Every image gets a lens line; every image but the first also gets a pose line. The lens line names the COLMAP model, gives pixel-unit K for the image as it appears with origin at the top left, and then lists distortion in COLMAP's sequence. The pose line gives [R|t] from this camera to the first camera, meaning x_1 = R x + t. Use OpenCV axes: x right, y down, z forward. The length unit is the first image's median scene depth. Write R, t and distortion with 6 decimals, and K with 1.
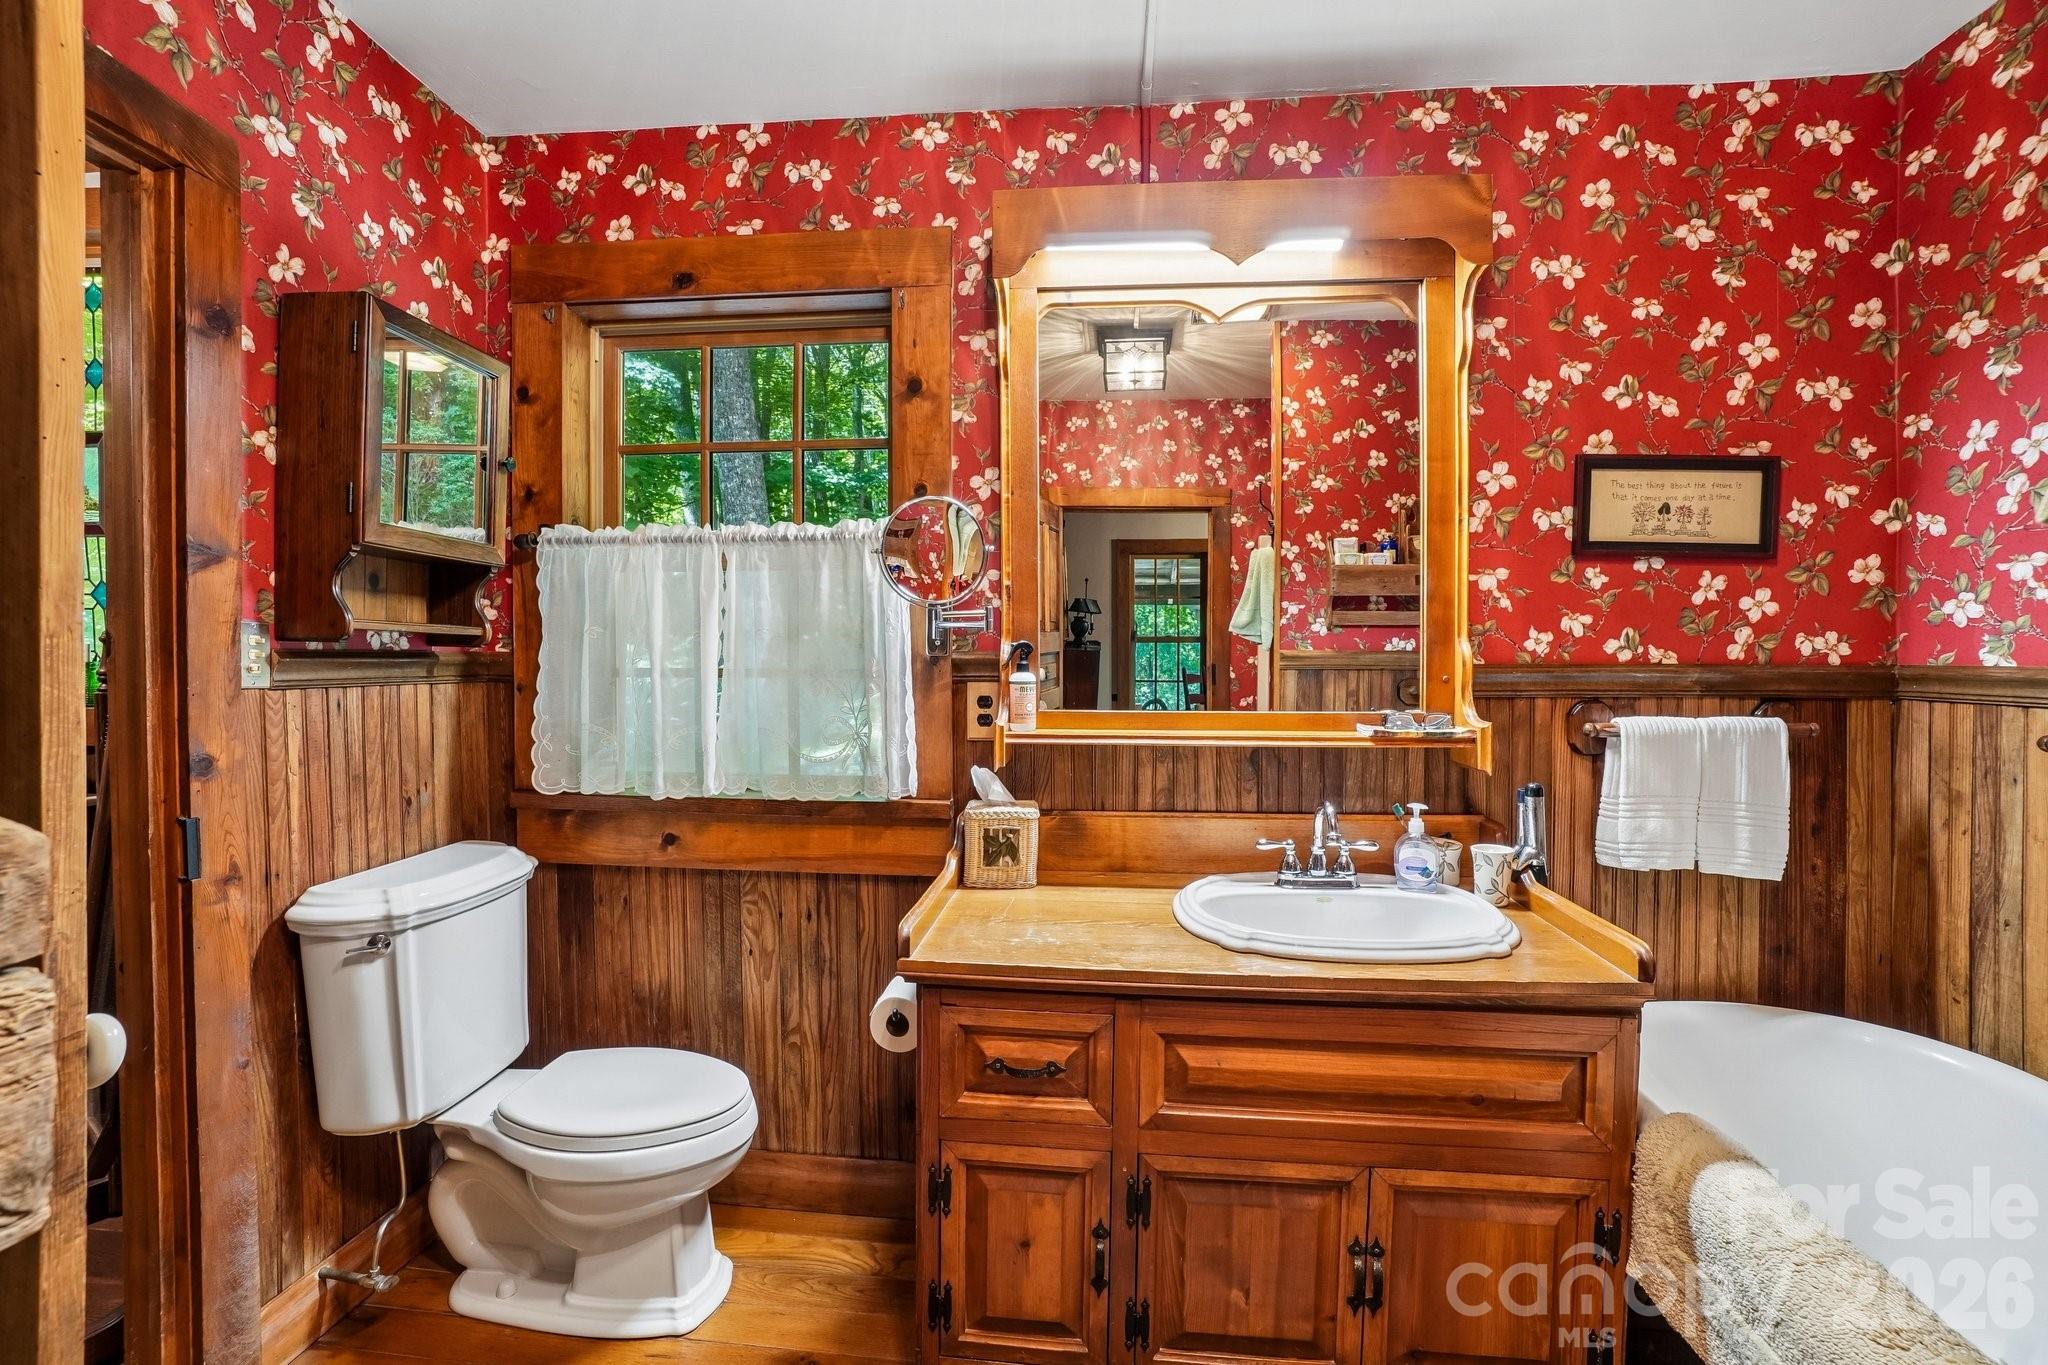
lens RADIAL K [[910.6, 0, 1025.9], [0, 910.6, 653.9], [0, 0, 1]] dist [-0.058981, 0.020781]
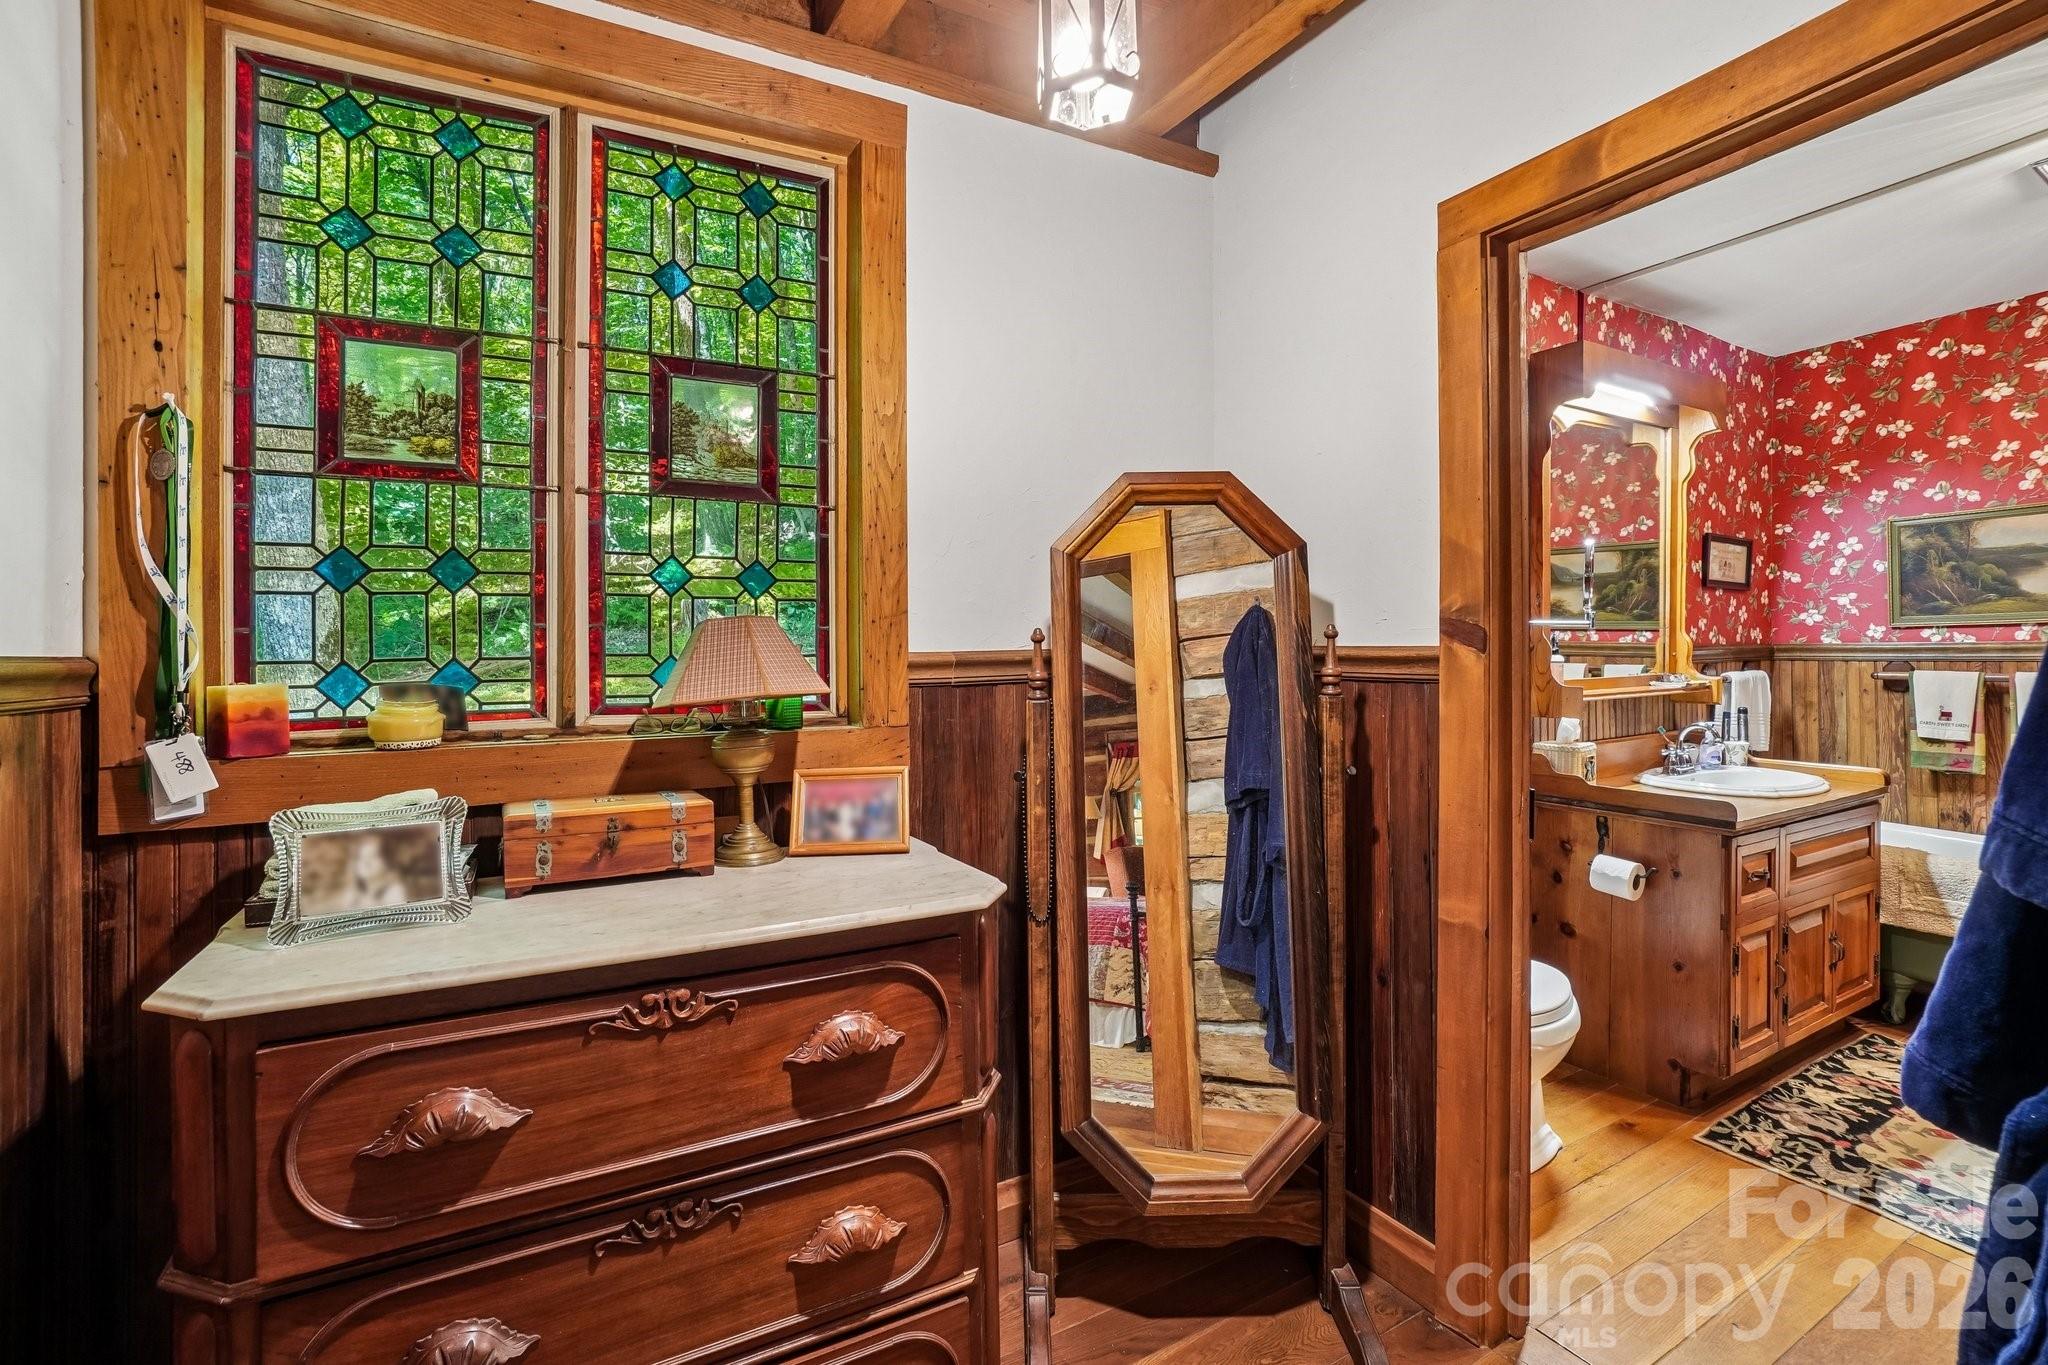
lens RADIAL K [[910.6, 0, 1028.4], [0, 910.6, 633.1], [0, 0, 1]] dist [-0.058981, 0.020781]
pose [[0.816607, -0.005254, 0.577170, -1.567558], [0.010830, 0.999922, -0.006222, -0.016993], [-0.577092, 0.011331, 0.816600, 0.299261]]
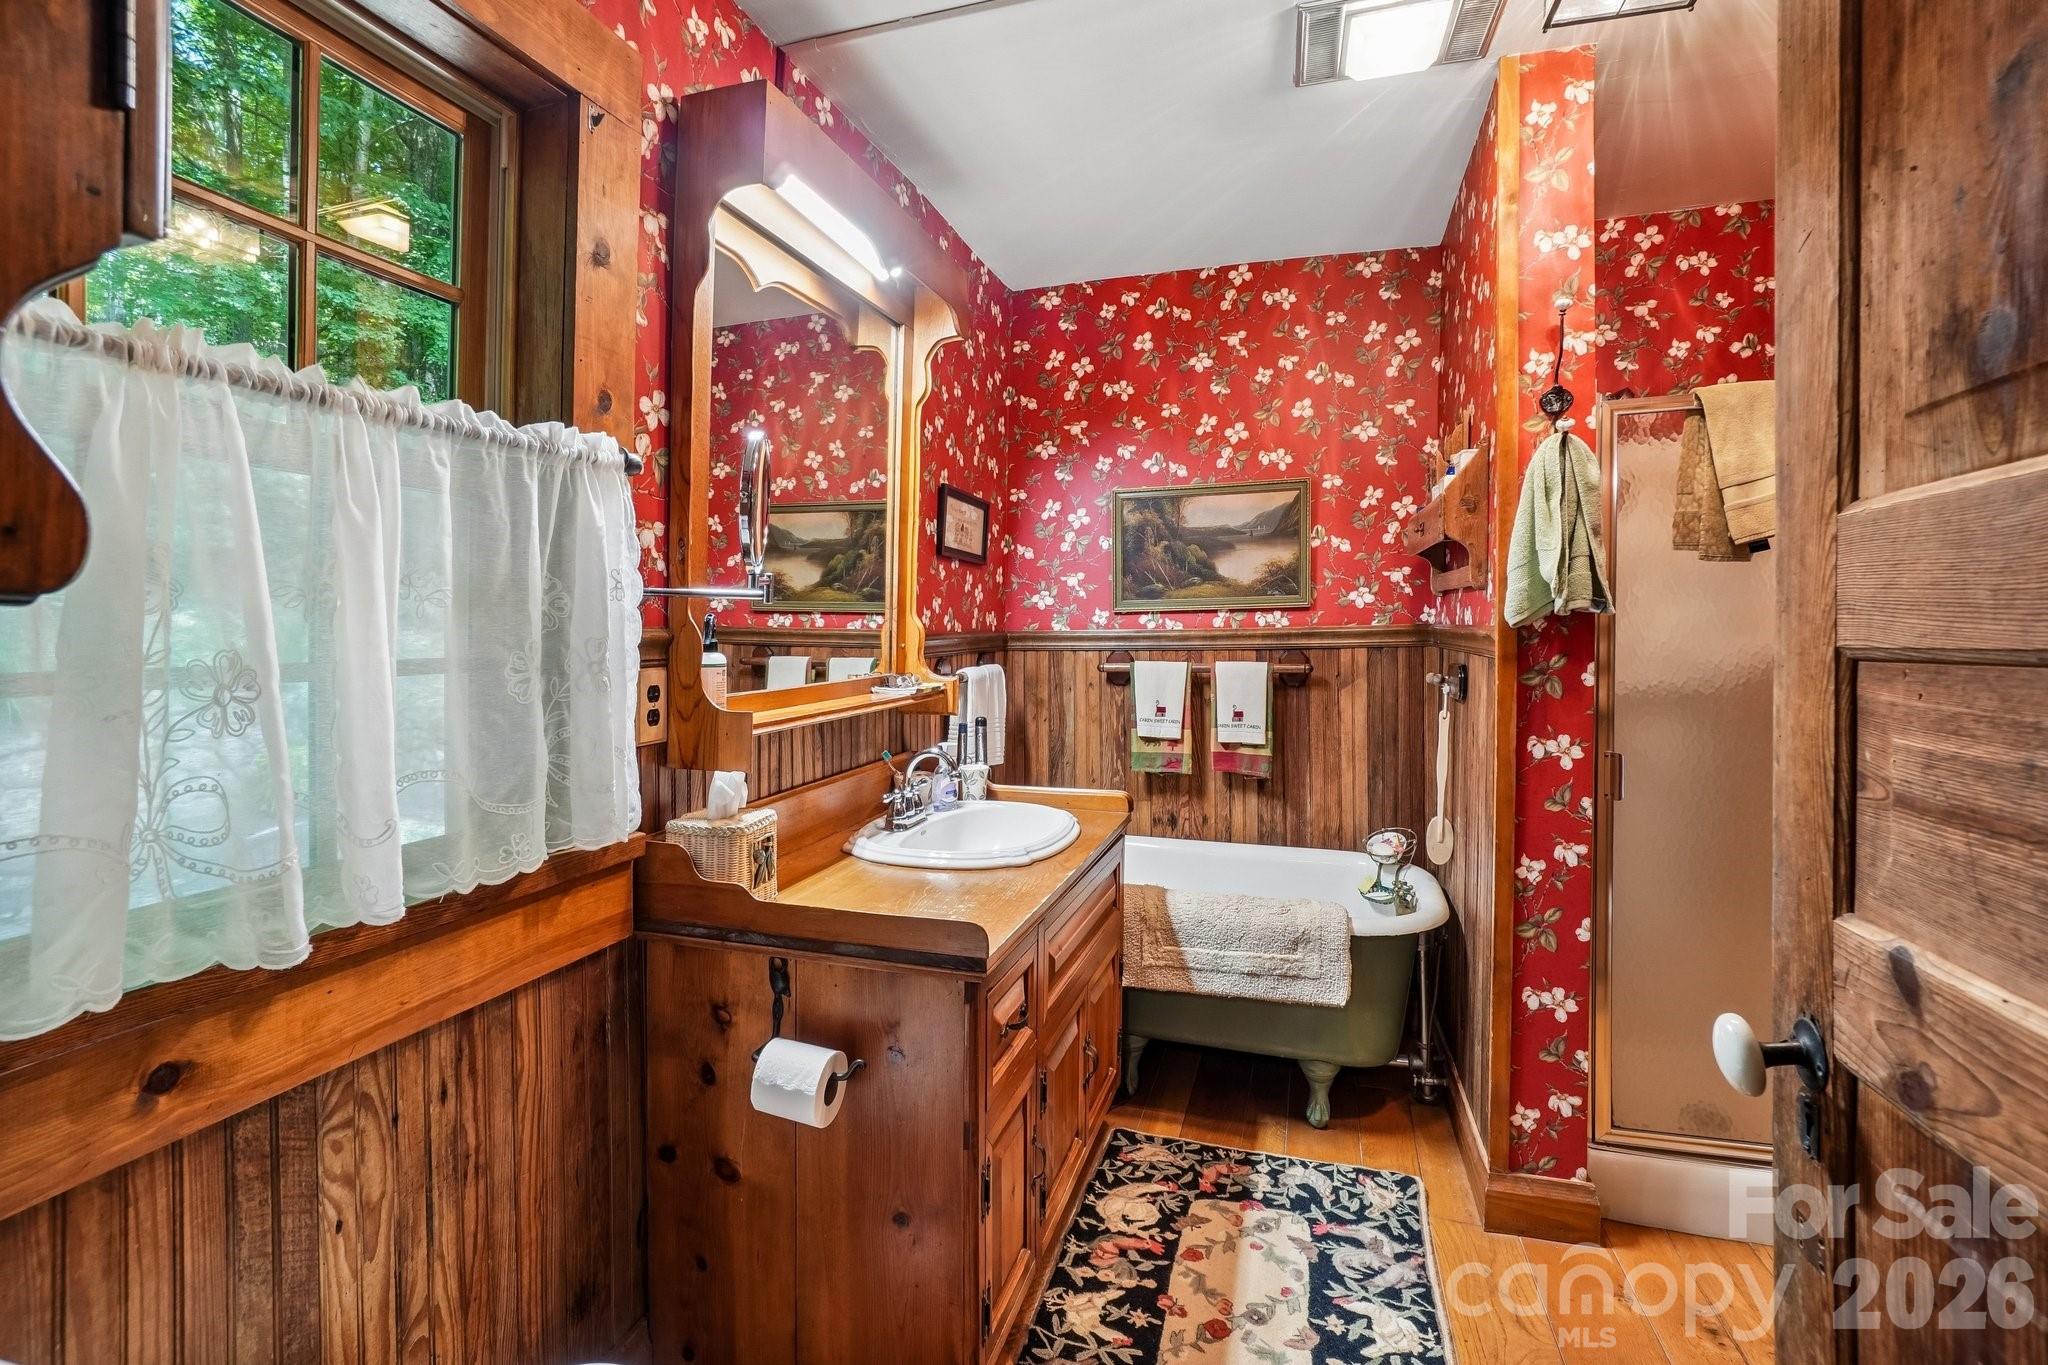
lens RADIAL K [[952.0, 0, 1034.9], [0, 952.0, 616.3], [0, 0, 1]] dist [-0.005421, 0.000511]
pose [[0.200293, 0.001457, 0.979735, -0.801507], [0.003555, 0.999991, -0.002214, -0.010727], [-0.979730, 0.003927, 0.200286, 0.541539]]
